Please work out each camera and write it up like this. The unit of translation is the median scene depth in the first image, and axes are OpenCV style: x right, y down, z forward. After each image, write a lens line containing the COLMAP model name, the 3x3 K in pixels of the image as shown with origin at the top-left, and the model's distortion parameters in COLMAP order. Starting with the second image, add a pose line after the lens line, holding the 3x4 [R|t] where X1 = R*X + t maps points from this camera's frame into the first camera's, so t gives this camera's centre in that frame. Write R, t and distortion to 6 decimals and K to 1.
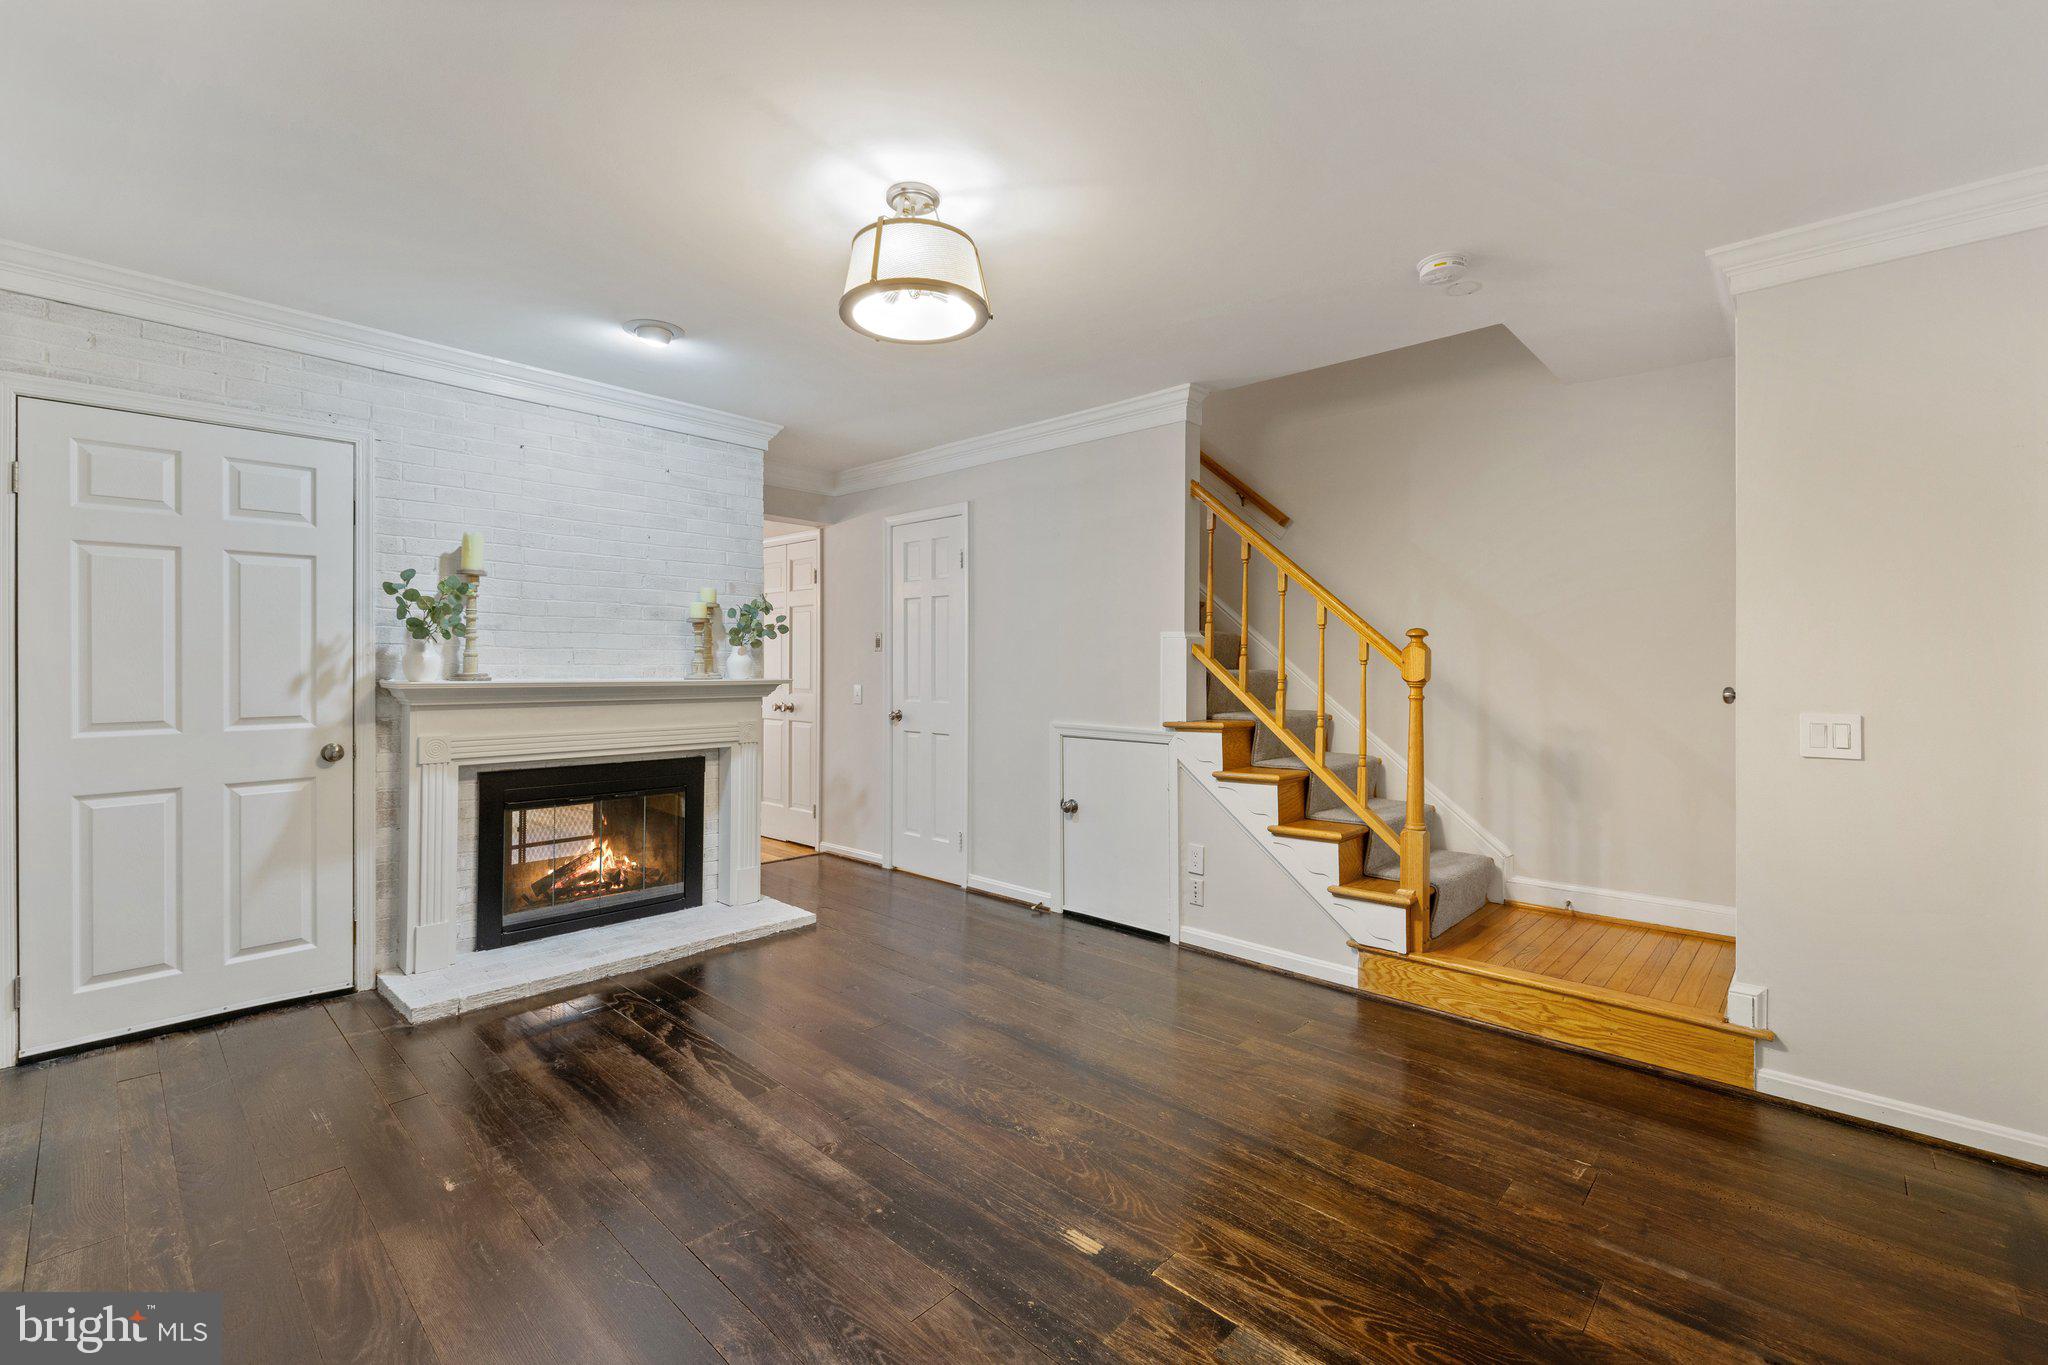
lens RADIAL K [[879.9, 0, 1002.5], [0, 879.9, 667.6], [0, 0, 1]] dist [0.000542, 0.000028]
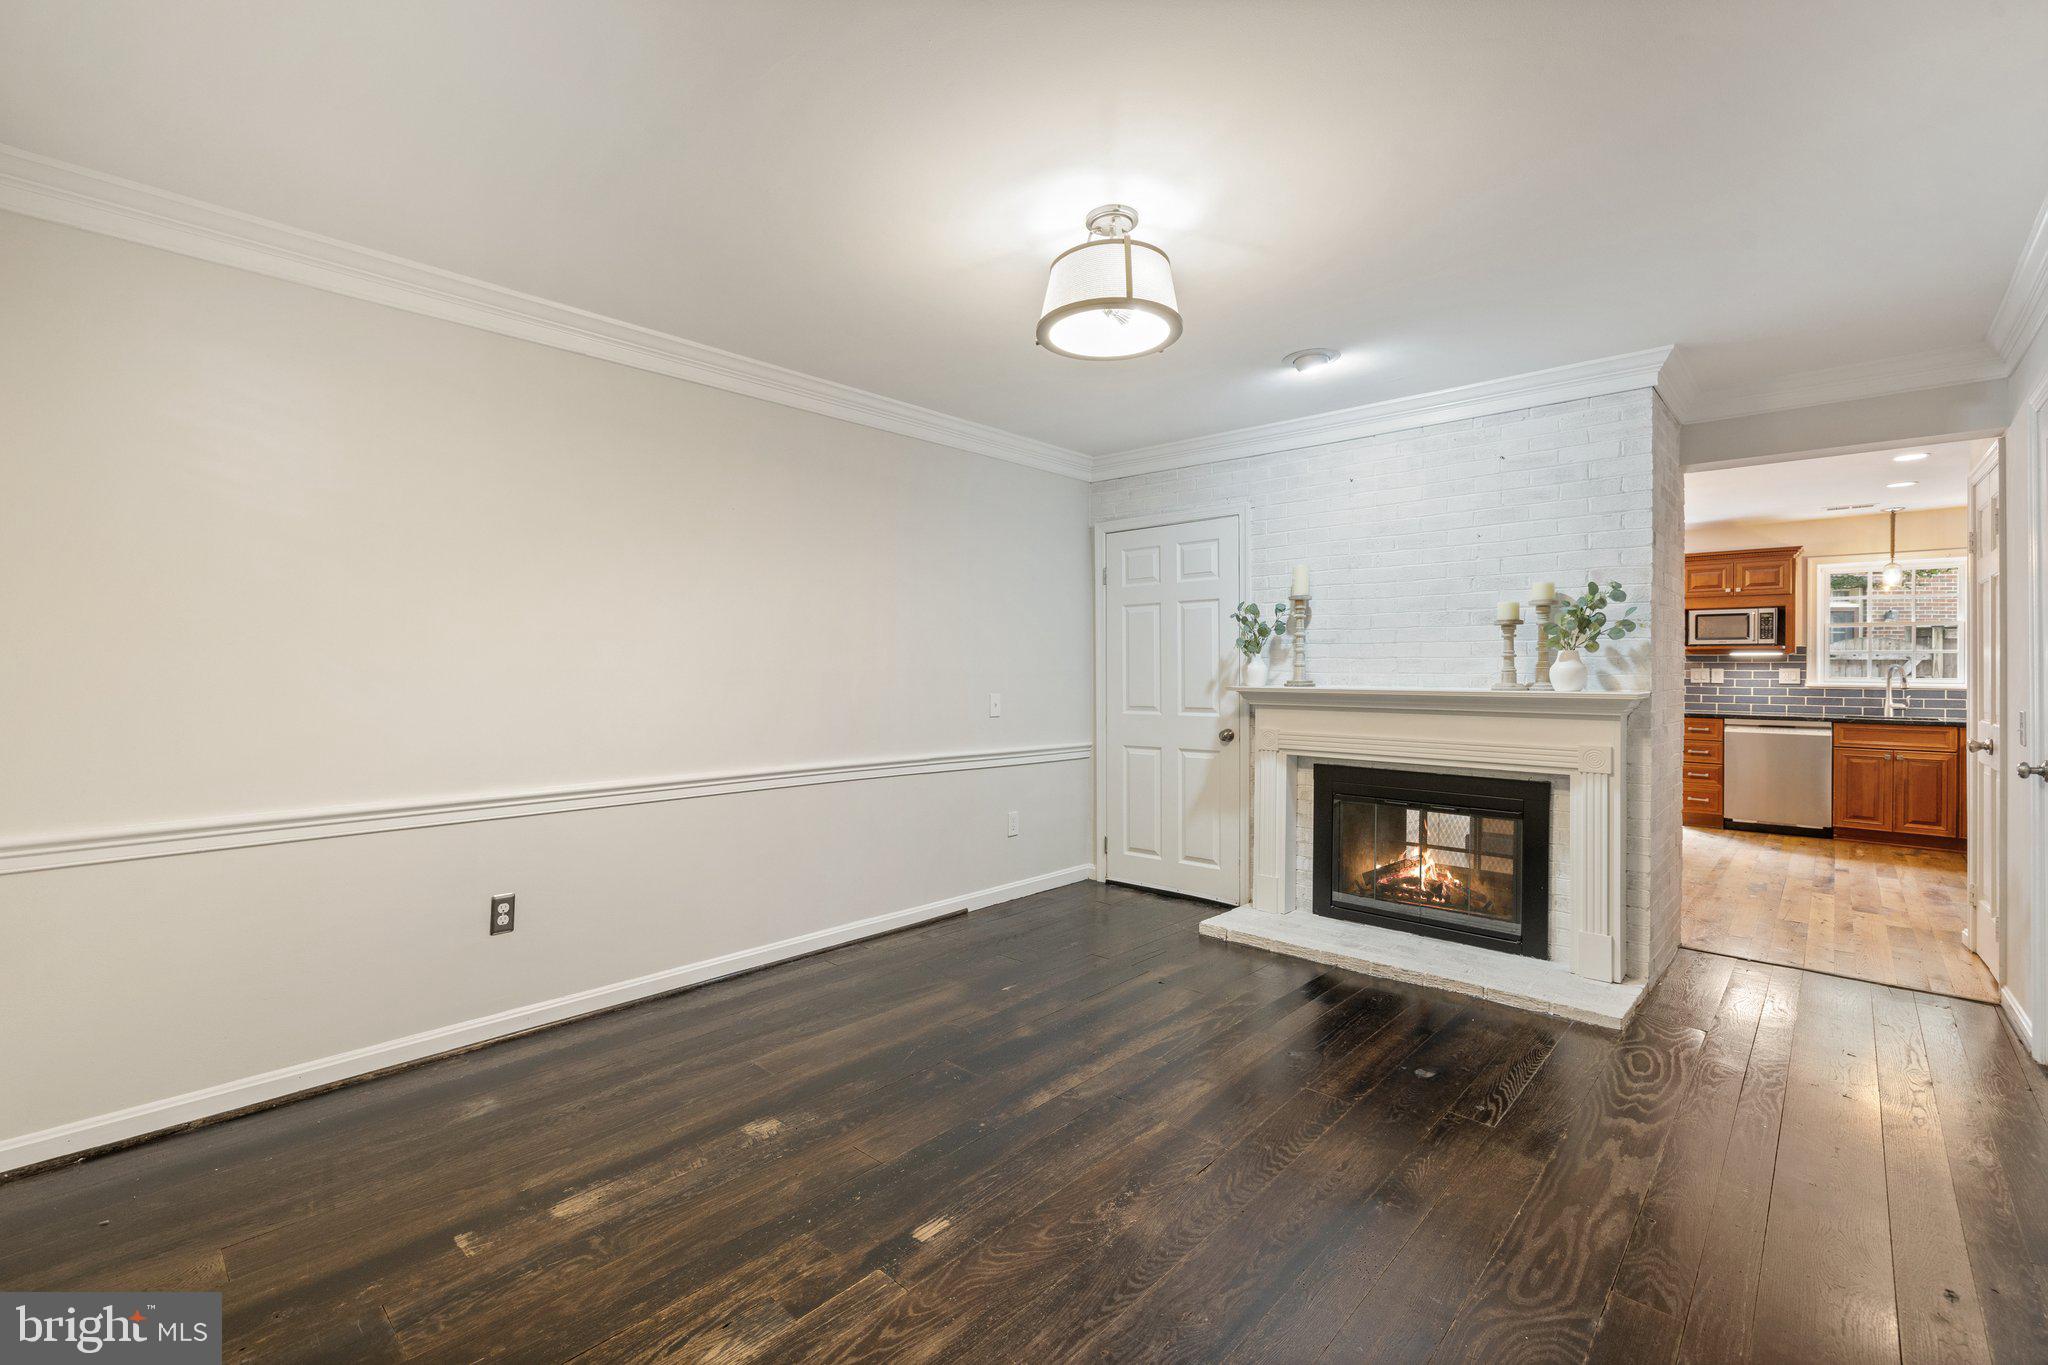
lens RADIAL K [[879.9, 0, 1002.5], [0, 879.9, 667.6], [0, 0, 1]] dist [0.000542, 0.000028]
pose [[0.006550, -0.006631, -0.999957, 0.628709], [-0.005225, 0.999964, -0.006665, -0.001301], [0.999965, 0.005268, 0.006515, 0.596202]]
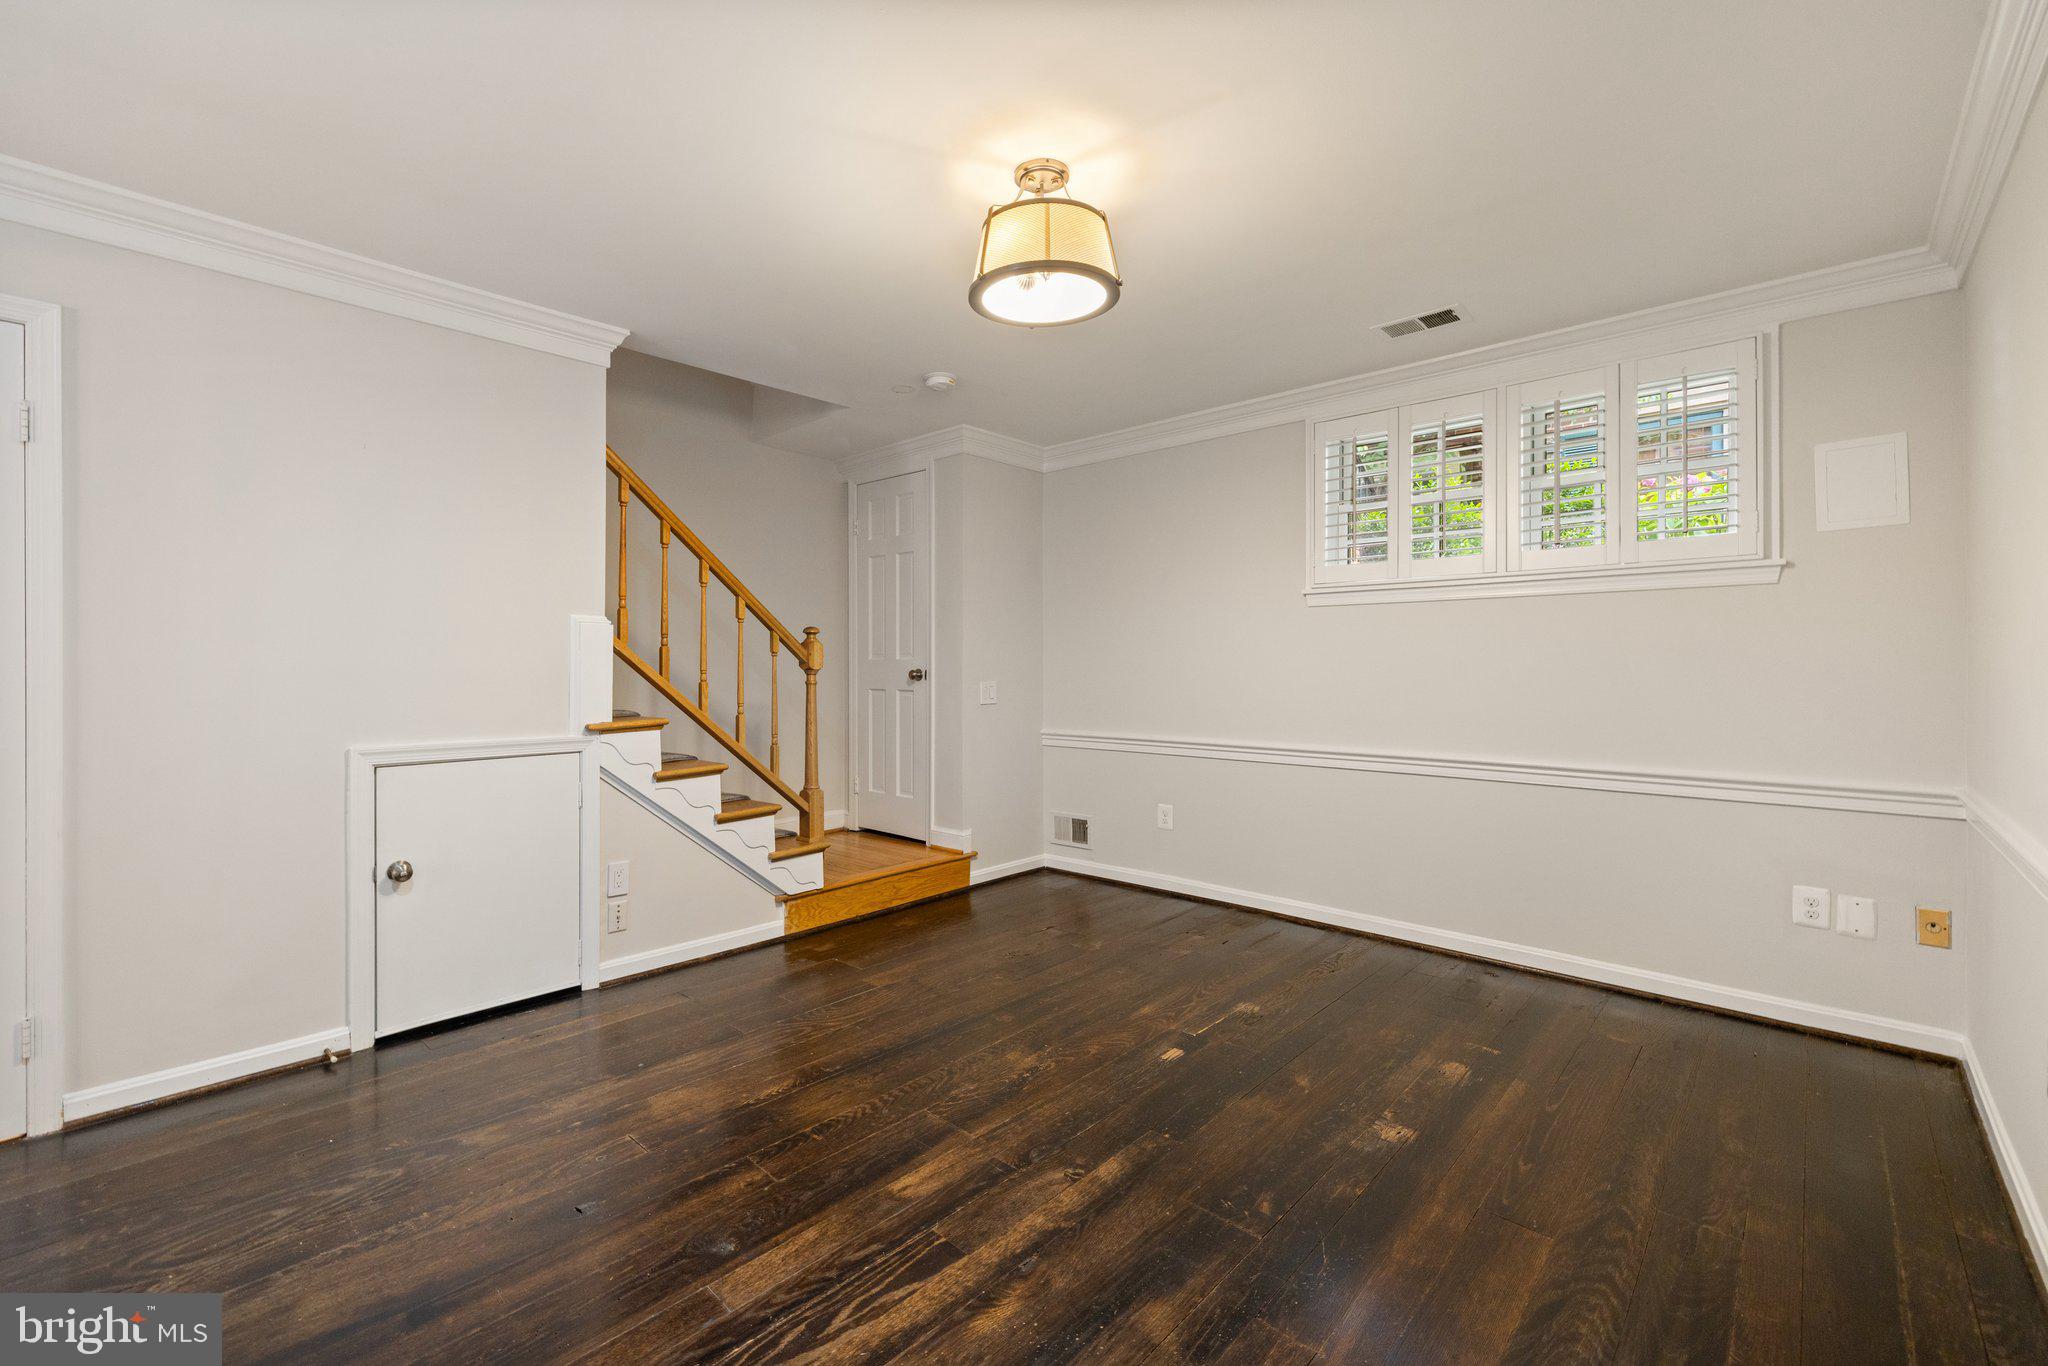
lens RADIAL K [[855.5, 0, 1020.9], [0, 855.5, 669.6], [0, 0, 1]] dist [-0.000138, -0.000293]
pose [[-0.022862, -0.014518, 0.999633, -0.726020], [-0.000284, 0.999895, 0.014515, -0.002264], [-0.999739, 0.000048, -0.022864, 0.712617]]
